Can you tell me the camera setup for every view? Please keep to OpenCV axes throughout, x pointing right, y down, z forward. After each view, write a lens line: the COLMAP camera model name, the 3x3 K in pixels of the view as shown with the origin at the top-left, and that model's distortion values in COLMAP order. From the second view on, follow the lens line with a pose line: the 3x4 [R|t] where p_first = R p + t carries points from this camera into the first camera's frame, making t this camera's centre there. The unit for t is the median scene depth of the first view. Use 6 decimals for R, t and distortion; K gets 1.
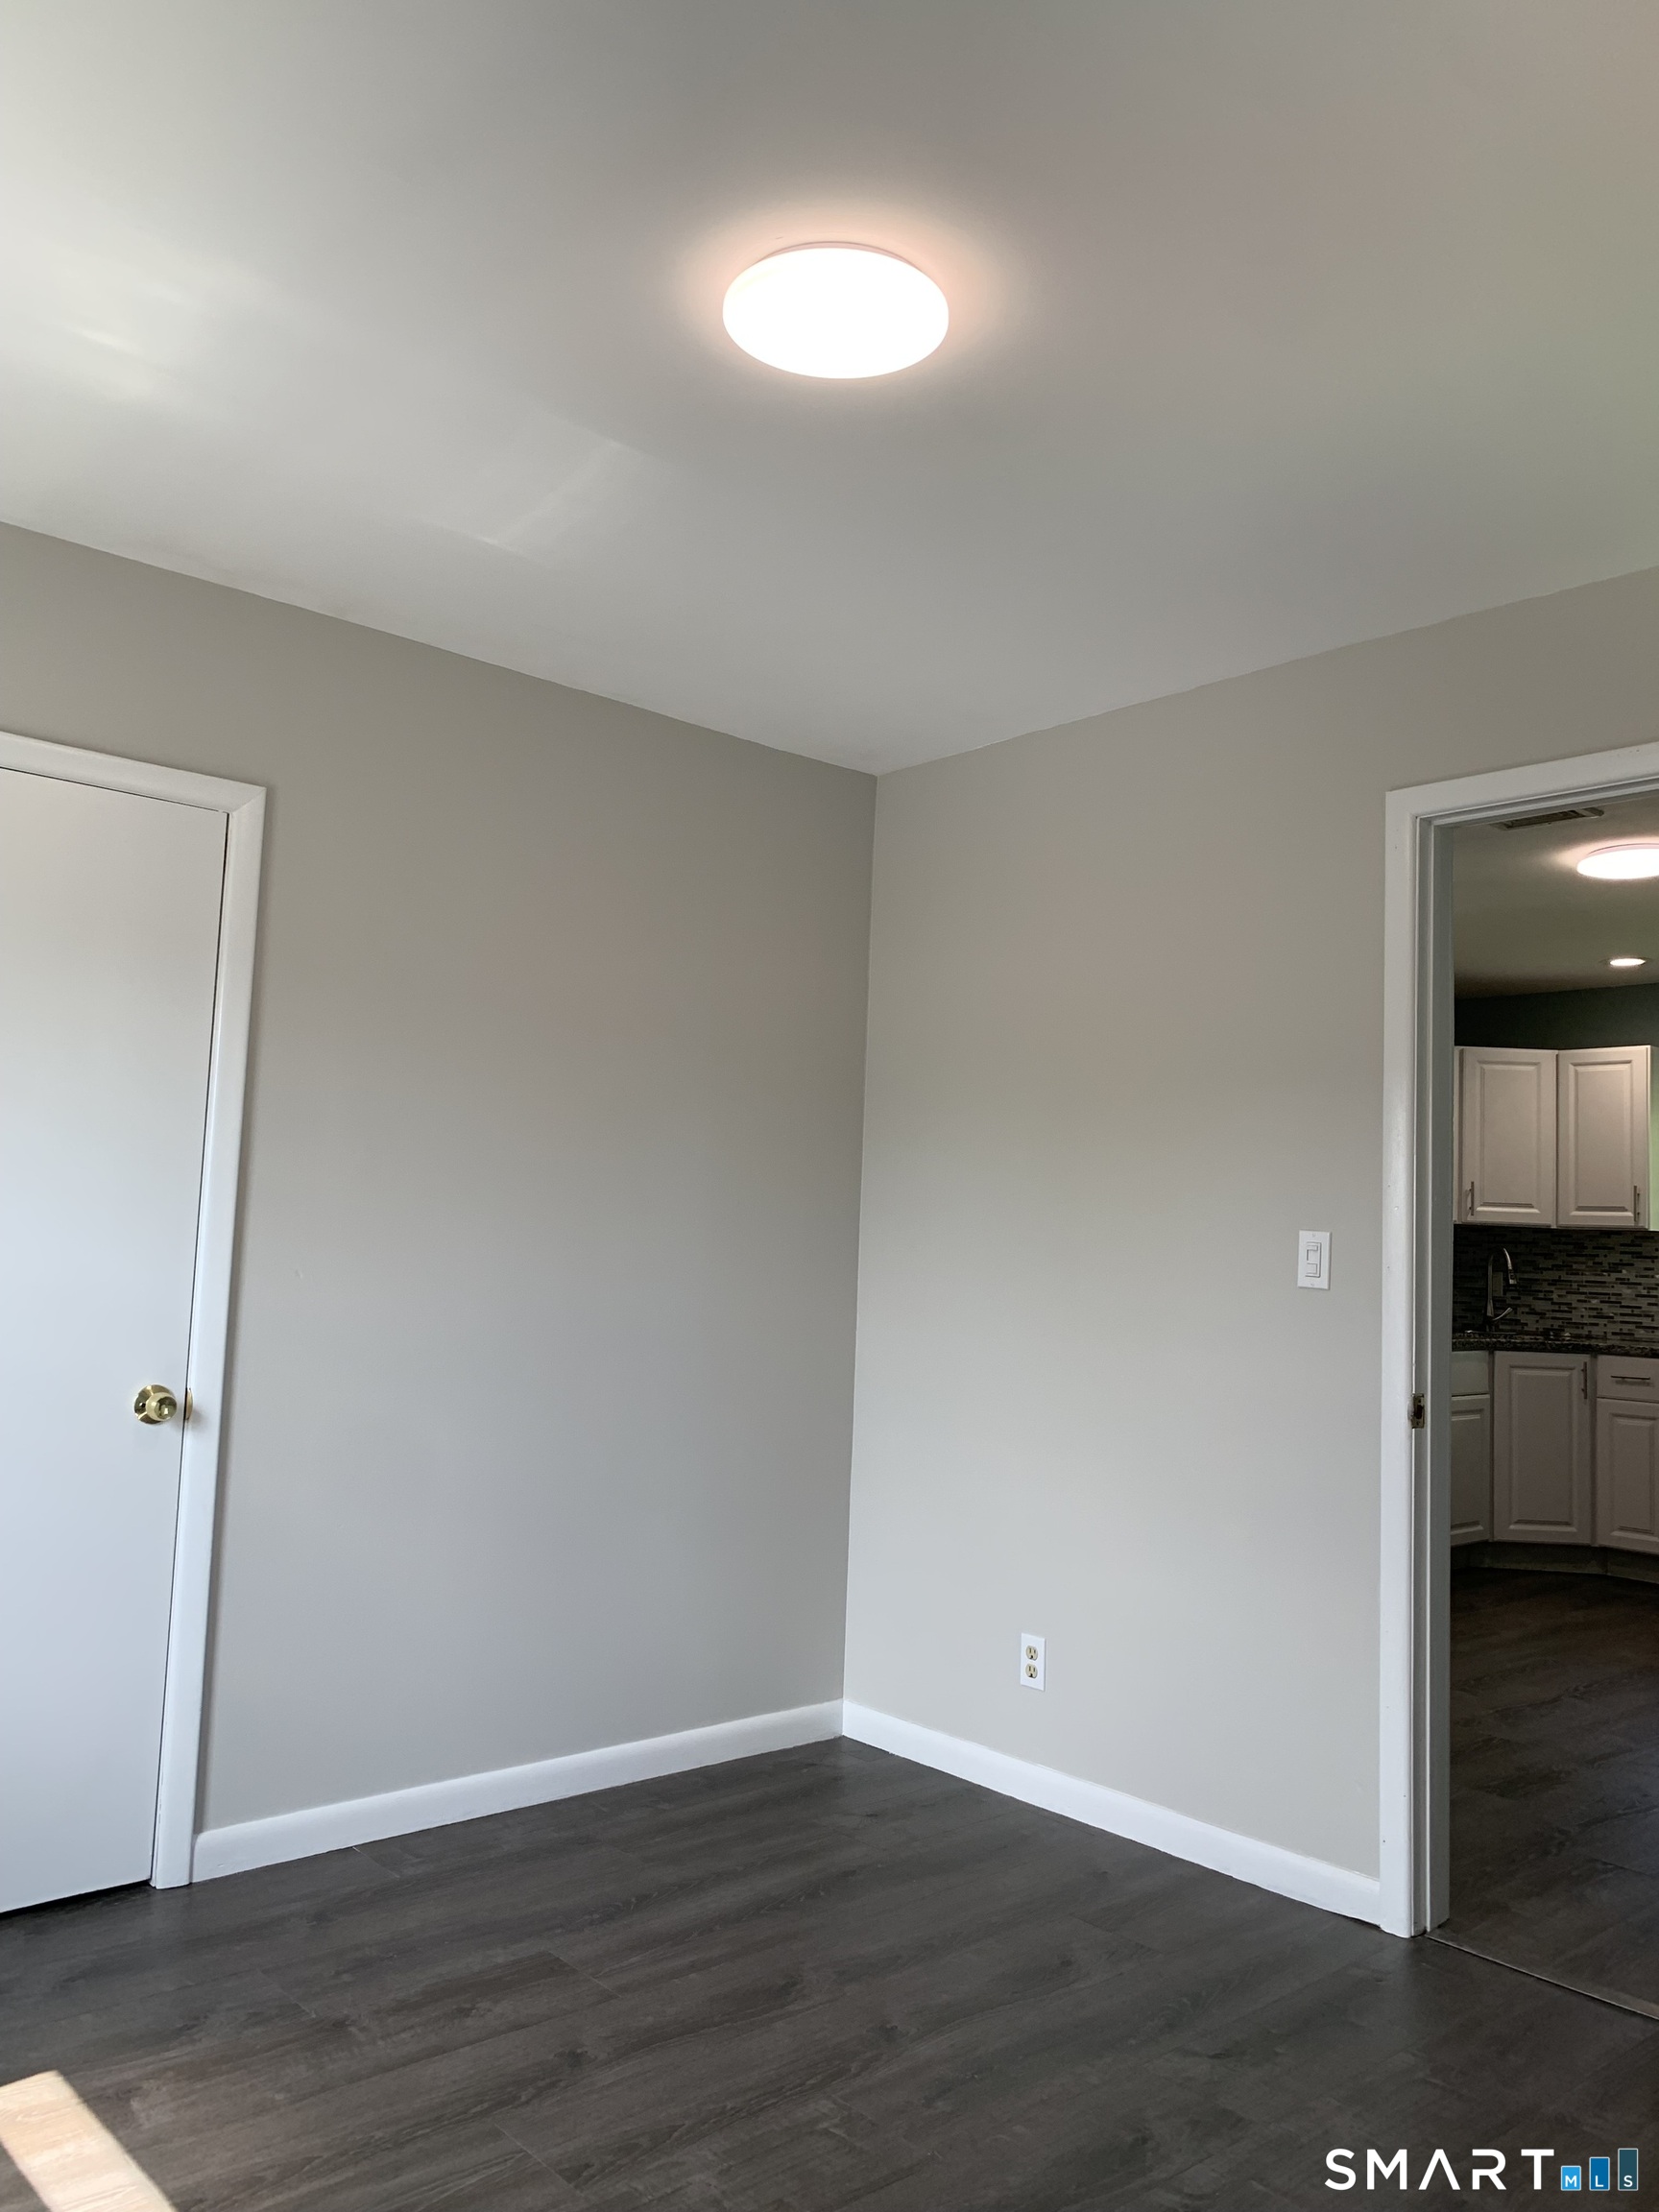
lens RADIAL K [[1705.9, 0, 819.8], [0, 1705.9, 1099.9], [0, 0, 1]] dist [0.030902, -0.017556]
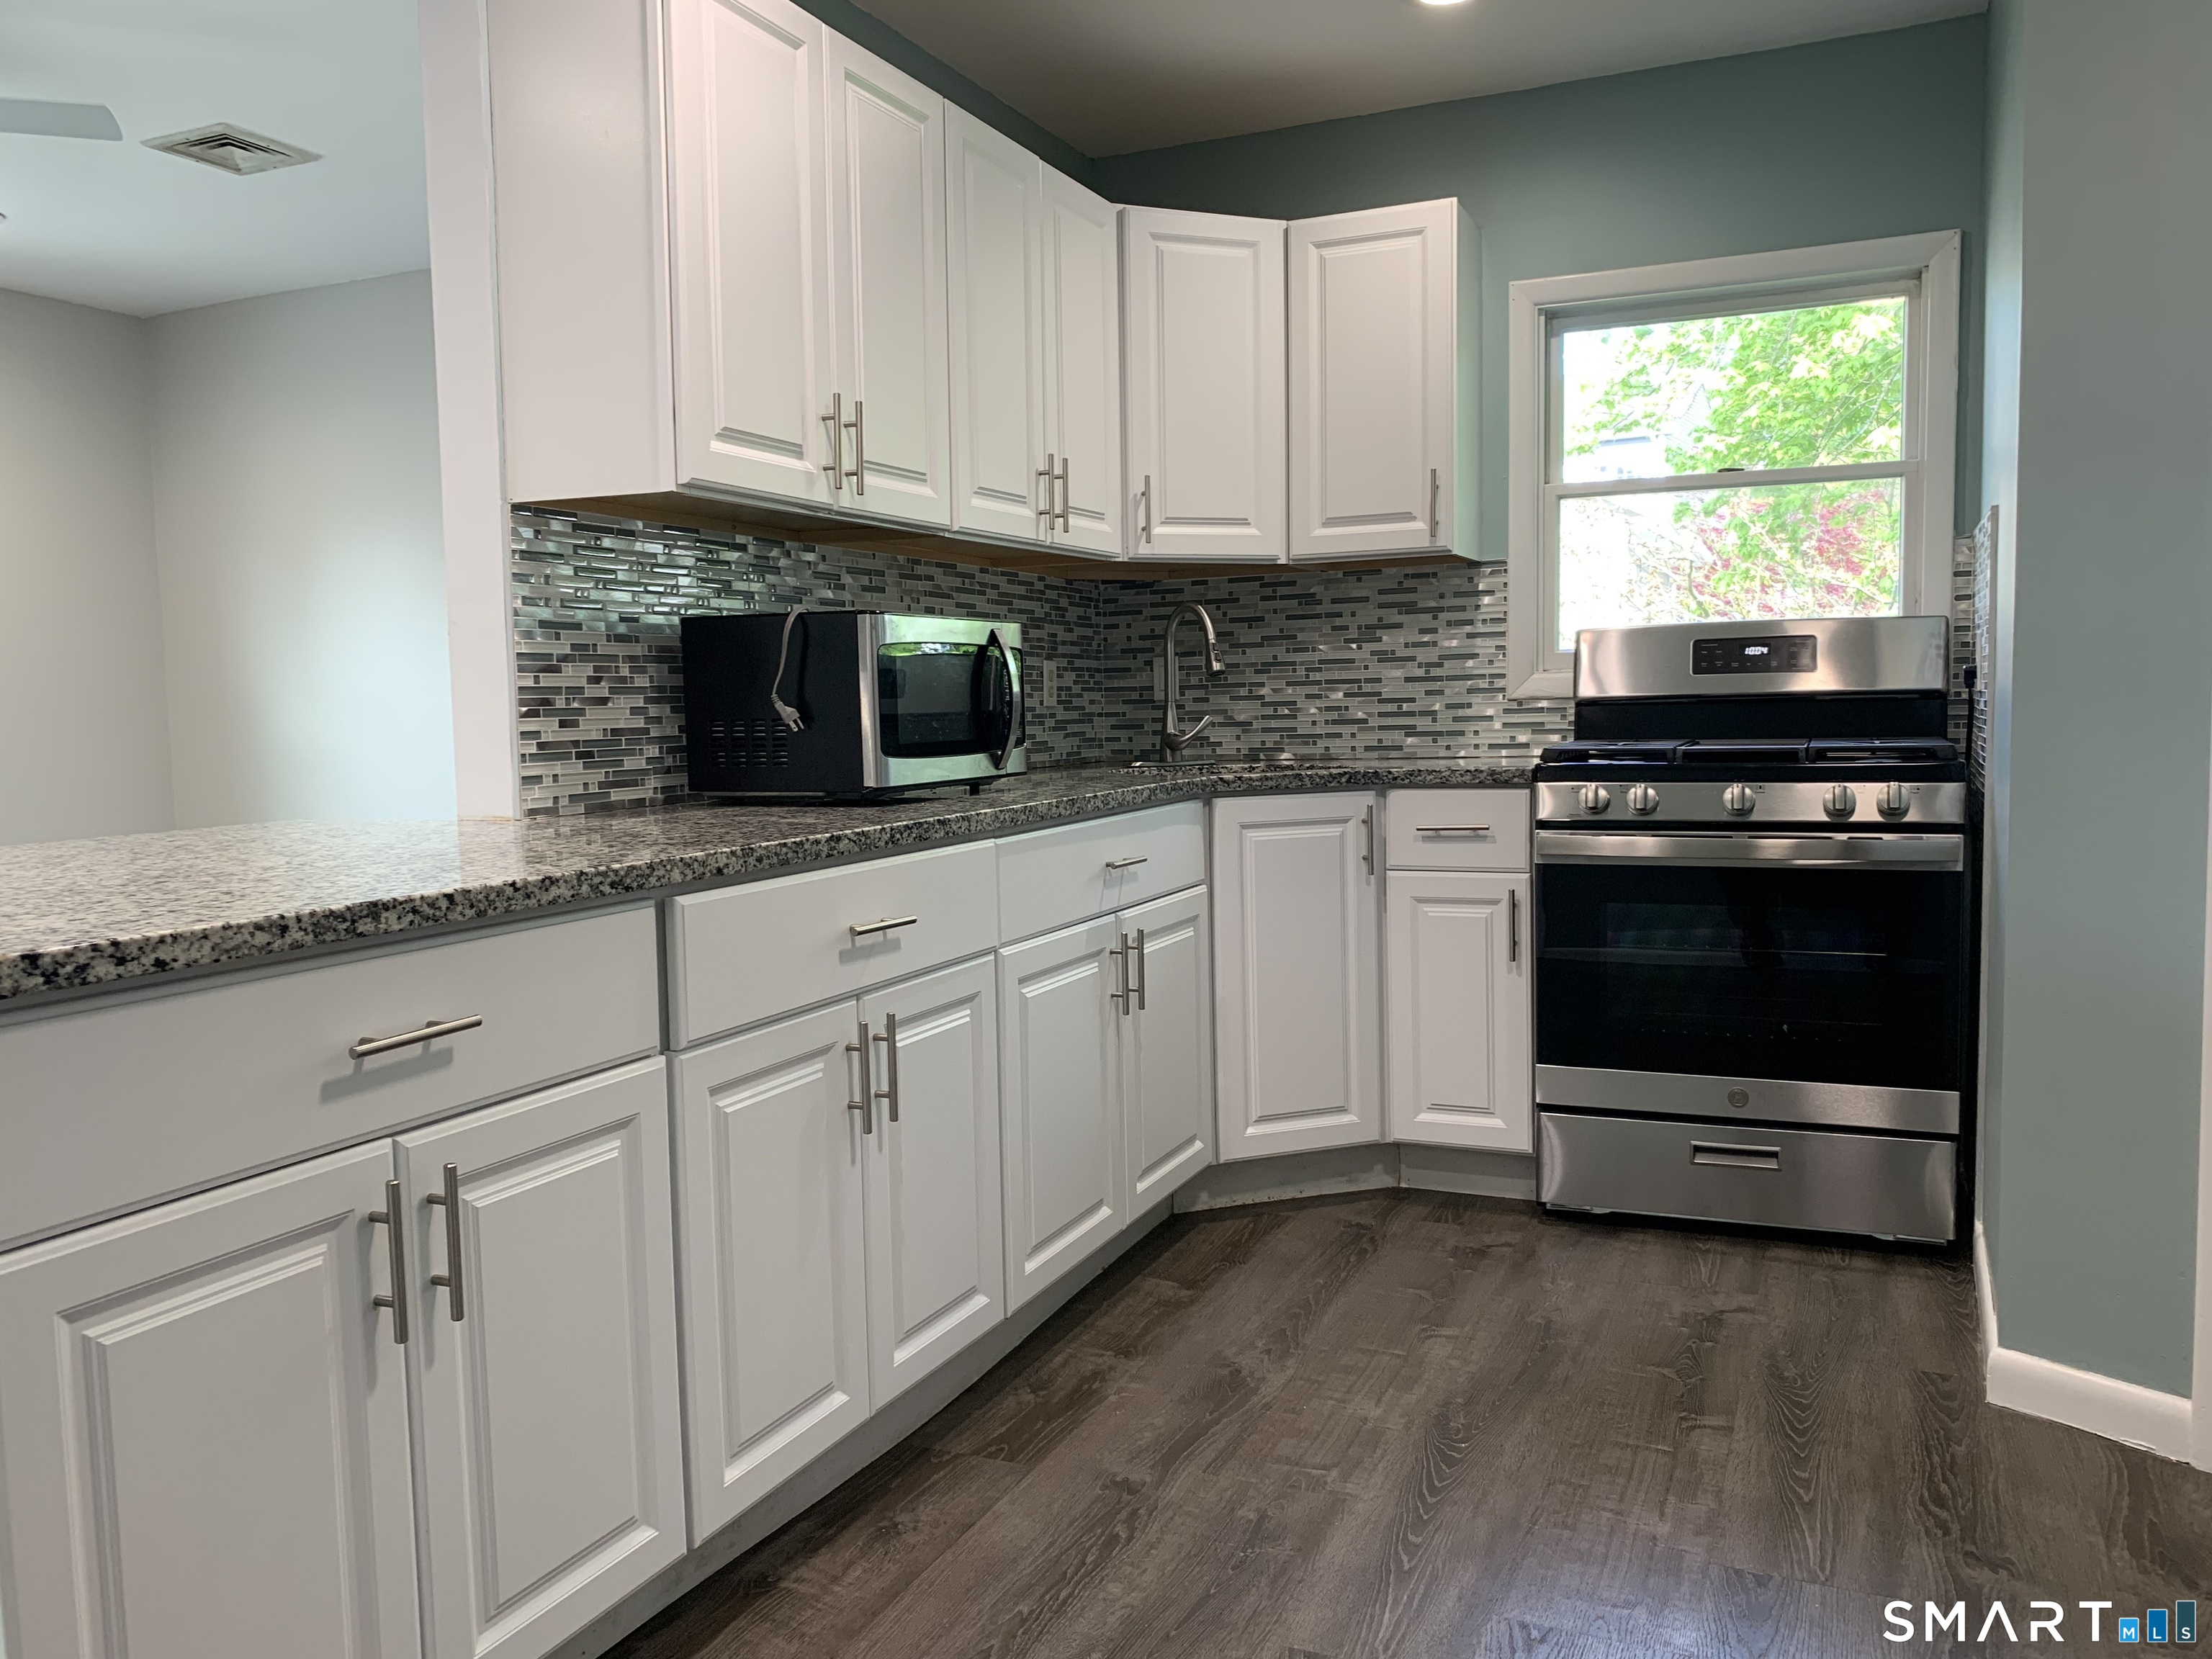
lens RADIAL K [[1705.9, 0, 1088.9], [0, 1705.9, 832.5], [0, 0, 1]] dist [0.030902, -0.017556]
pose [[0.910937, -0.089342, 0.402754, 0.148443], [0.023002, 0.985749, 0.166641, 0.067616], [-0.411903, -0.142536, 0.900011, 0.529736]]
